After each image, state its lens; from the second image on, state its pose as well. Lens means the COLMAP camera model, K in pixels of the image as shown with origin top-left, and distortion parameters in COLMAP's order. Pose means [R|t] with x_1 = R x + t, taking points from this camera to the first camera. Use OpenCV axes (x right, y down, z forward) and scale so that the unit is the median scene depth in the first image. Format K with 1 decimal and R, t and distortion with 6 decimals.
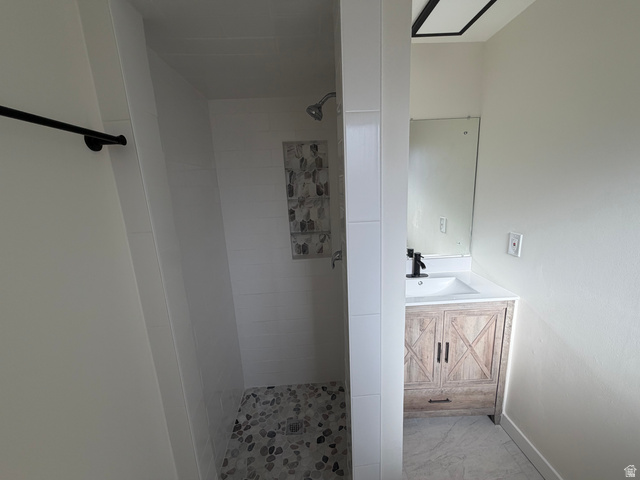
lens RADIAL K [[254.3, 0, 318.9], [0, 254.3, 241.6], [0, 0, 1]] dist [0.000539, -0.000877]
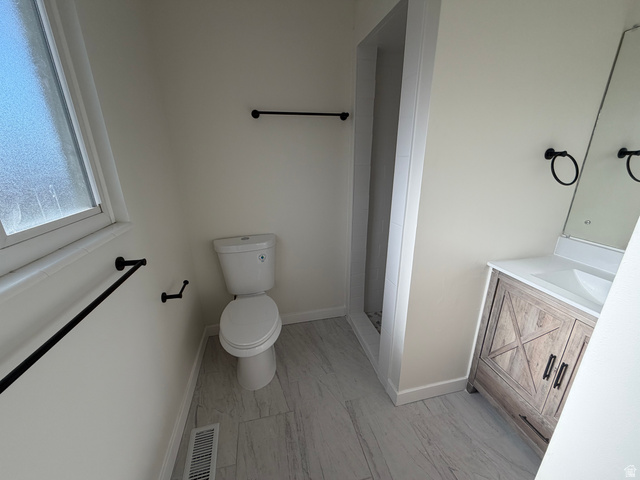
lens RADIAL K [[254.3, 0, 318.0], [0, 254.3, 239.4], [0, 0, 1]] dist [0.000539, -0.000877]
pose [[0.182468, 0.348716, -0.919295, 0.844873], [-0.196615, 0.929048, 0.313390, -0.002930], [0.963353, 0.123564, 0.238084, 0.132868]]
